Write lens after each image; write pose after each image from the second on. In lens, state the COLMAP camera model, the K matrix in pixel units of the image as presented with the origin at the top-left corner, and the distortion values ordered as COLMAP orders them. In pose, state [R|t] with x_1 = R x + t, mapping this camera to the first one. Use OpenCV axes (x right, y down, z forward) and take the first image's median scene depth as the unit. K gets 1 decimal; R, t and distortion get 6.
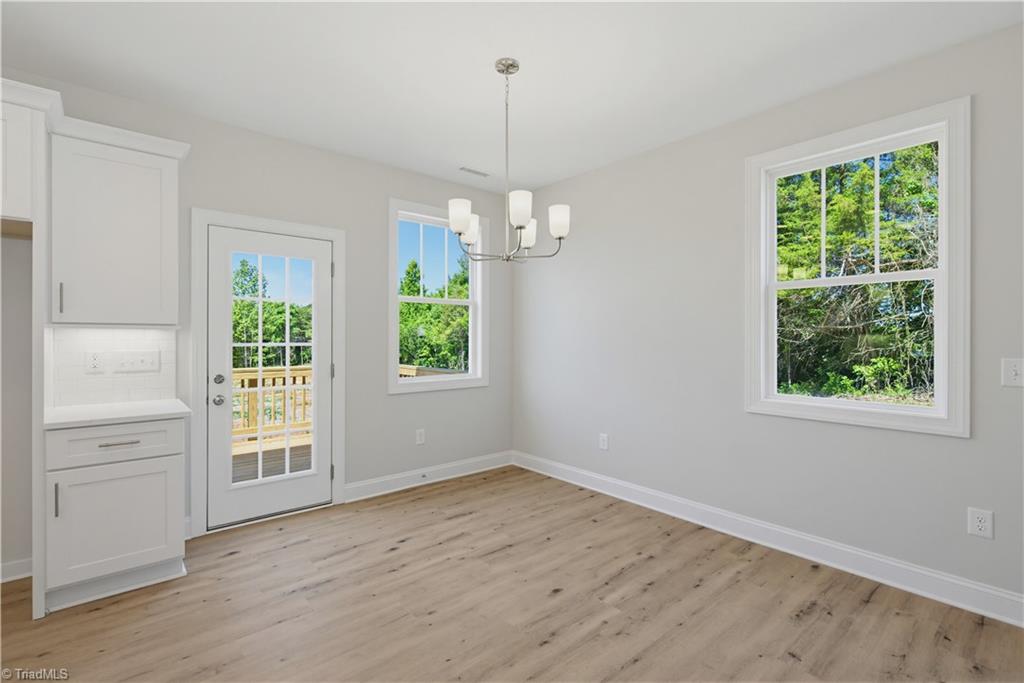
lens RADIAL K [[467.1, 0, 519.7], [0, 467.1, 335.9], [0, 0, 1]] dist [0.010589, -0.004721]
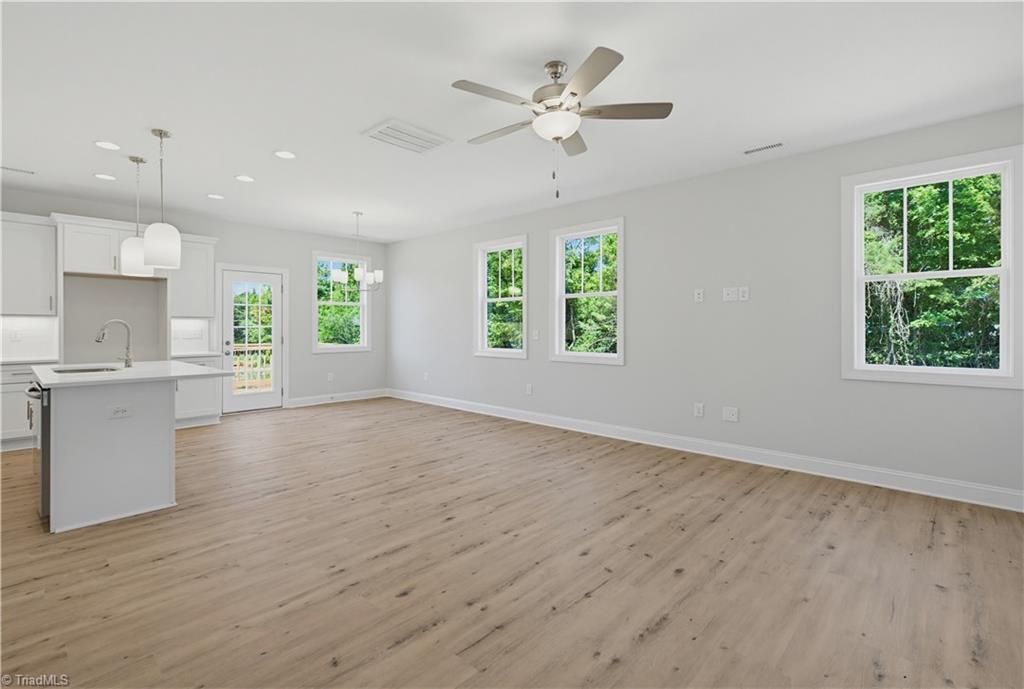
lens RADIAL K [[467.1, 0, 506.2], [0, 467.1, 325.5], [0, 0, 1]] dist [0.010589, -0.004721]
pose [[0.995677, -0.001478, 0.092871, 0.424683], [0.001479, 0.999999, 0.000058, 0.014683], [-0.092871, 0.000080, 0.995678, -1.253911]]
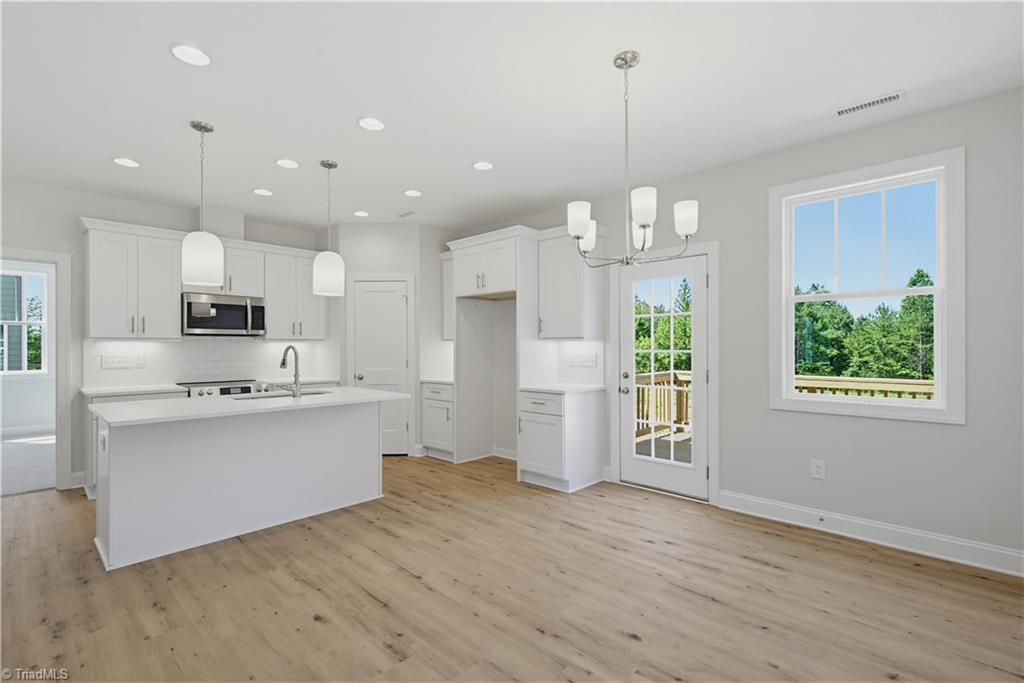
lens RADIAL K [[467.1, 0, 512.5], [0, 467.1, 344.0], [0, 0, 1]] dist [0.010589, -0.004721]
pose [[0.098273, -0.006524, -0.995138, 0.723250], [0.004887, 0.999970, -0.006073, 0.005459], [0.995148, -0.004266, 0.098301, 0.542773]]
